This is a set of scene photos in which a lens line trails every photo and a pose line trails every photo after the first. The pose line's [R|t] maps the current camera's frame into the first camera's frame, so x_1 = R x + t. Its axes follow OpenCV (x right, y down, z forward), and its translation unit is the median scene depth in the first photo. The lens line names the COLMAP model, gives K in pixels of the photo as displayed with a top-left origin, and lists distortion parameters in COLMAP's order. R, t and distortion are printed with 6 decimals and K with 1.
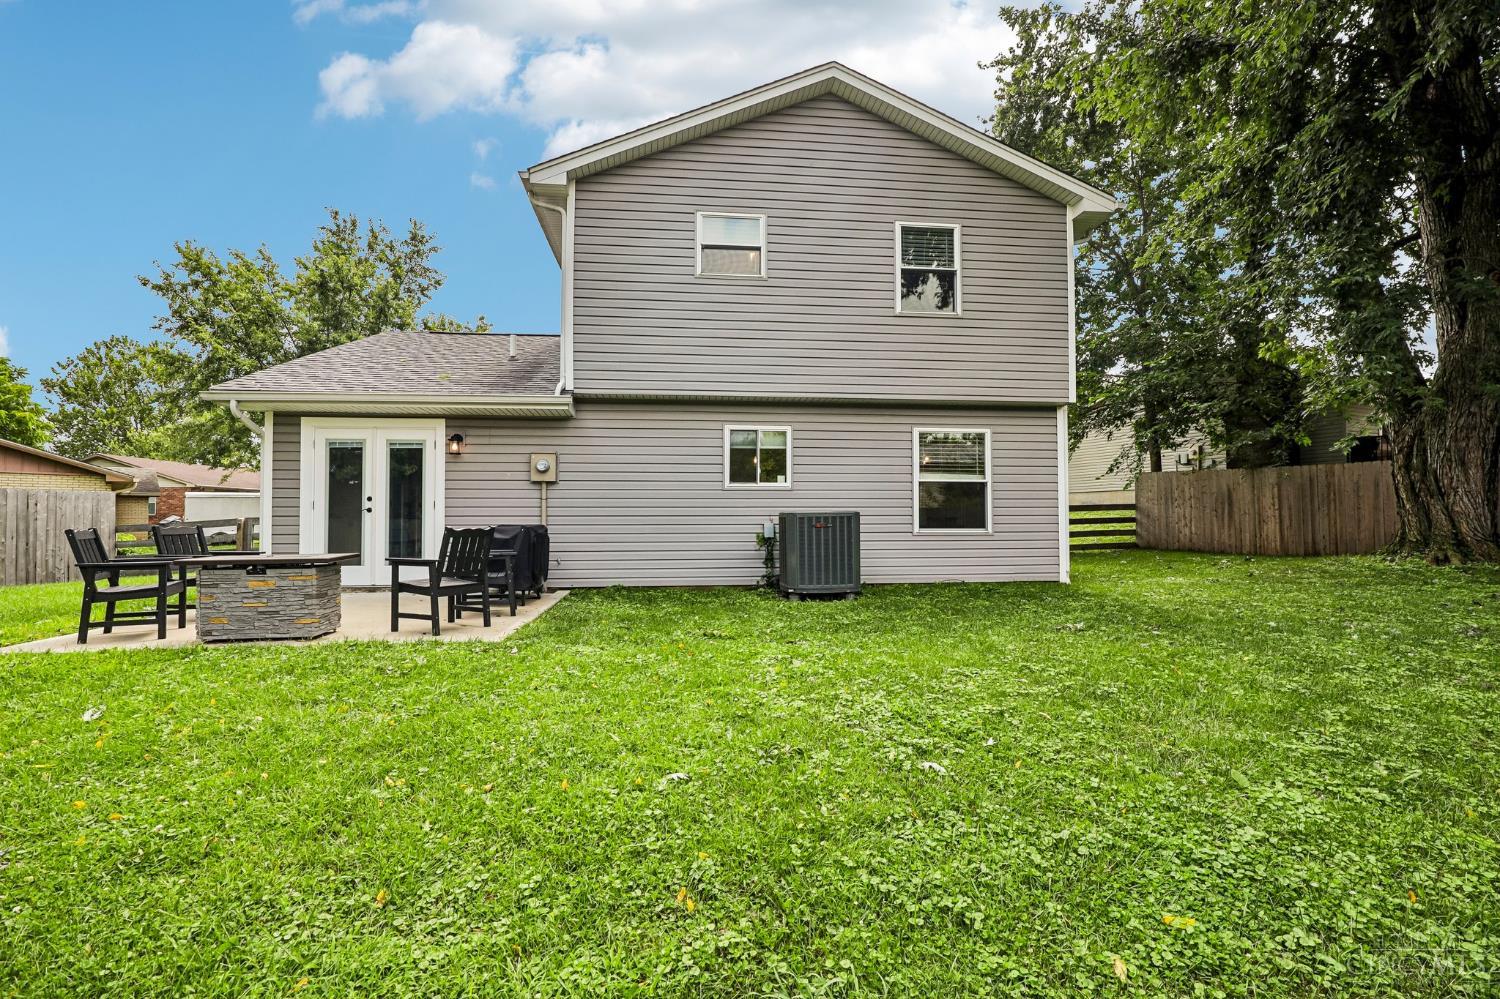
lens RADIAL K [[696.3, 0, 749.1], [0, 696.3, 487.6], [0, 0, 1]] dist [-0.007879, -0.000169]
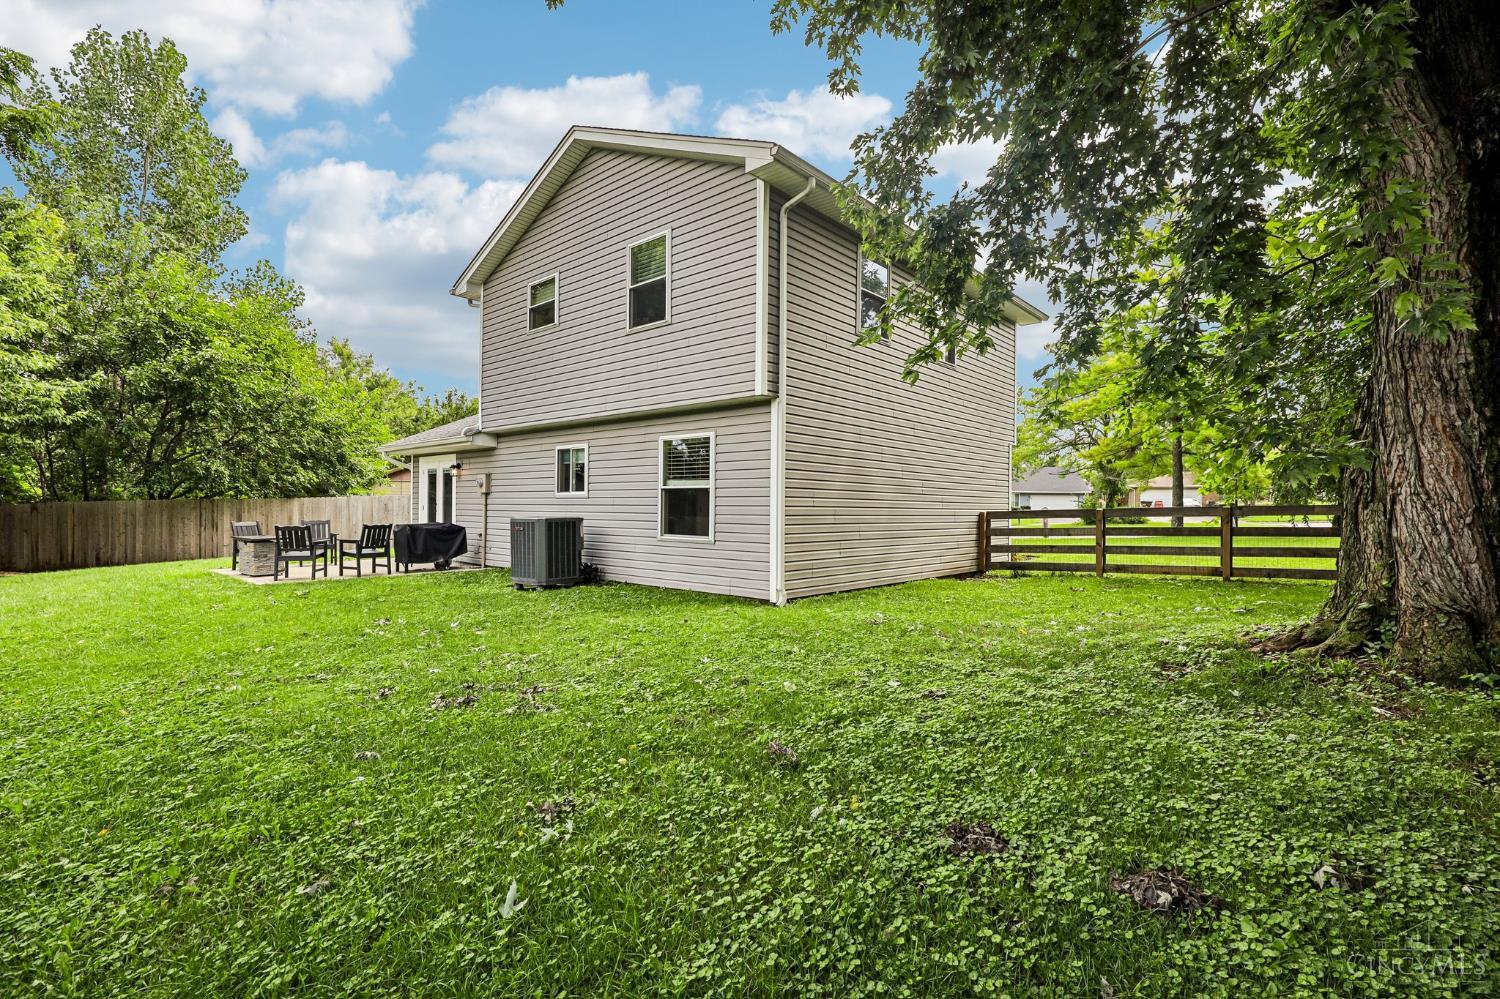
lens RADIAL K [[696.3, 0, 750.7], [0, 696.3, 510.7], [0, 0, 1]] dist [-0.007879, -0.000169]
pose [[0.662687, 0.008399, -0.748849, 1.159394], [0.006695, 0.999831, 0.017138, 0.007809], [0.748867, -0.016371, 0.662519, 0.435397]]
